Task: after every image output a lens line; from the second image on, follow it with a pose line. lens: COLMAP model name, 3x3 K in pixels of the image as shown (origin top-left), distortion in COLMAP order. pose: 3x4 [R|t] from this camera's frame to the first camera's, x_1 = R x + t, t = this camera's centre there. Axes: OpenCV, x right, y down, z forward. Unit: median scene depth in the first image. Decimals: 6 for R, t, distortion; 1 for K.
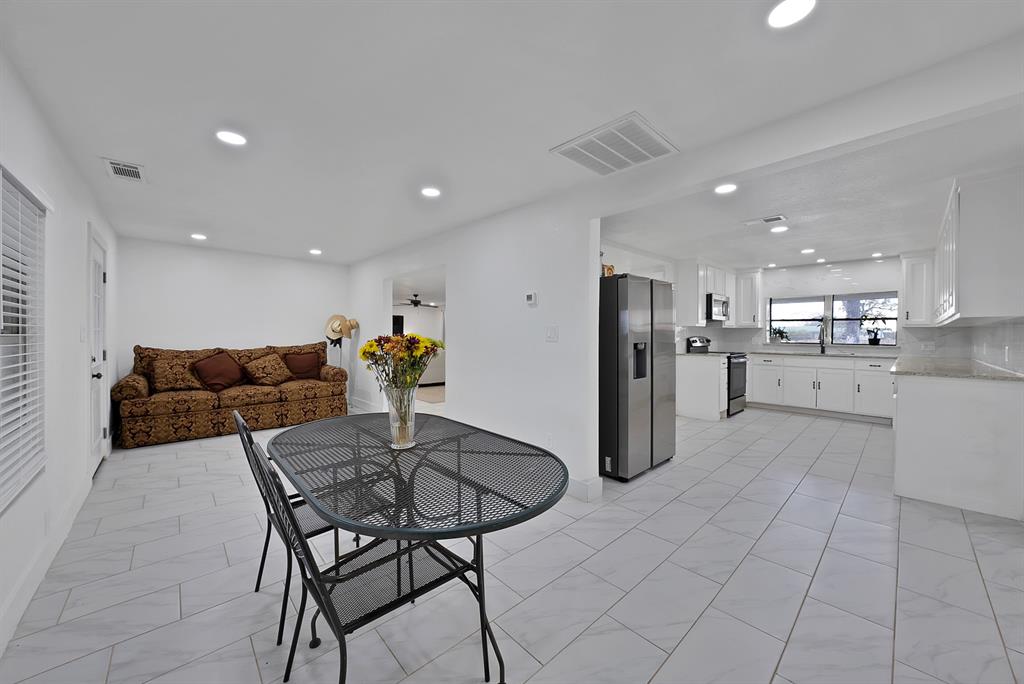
lens RADIAL K [[373.2, 0, 506.1], [0, 373.2, 340.8], [0, 0, 1]] dist [-0.015755, 0.000995]
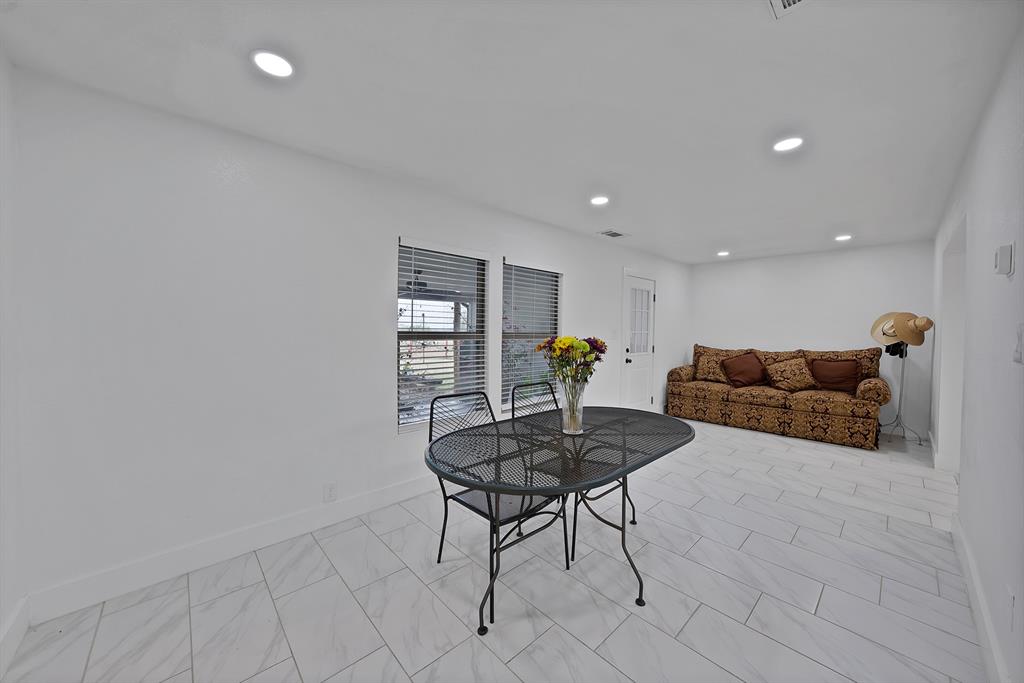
lens RADIAL K [[373.2, 0, 514.3], [0, 373.2, 337.7], [0, 0, 1]] dist [-0.015755, 0.000995]
pose [[0.018065, 0.013468, -0.999746, 0.306197], [-0.031480, 0.999421, 0.012895, -0.006460], [0.999341, 0.031239, 0.018478, 0.274470]]
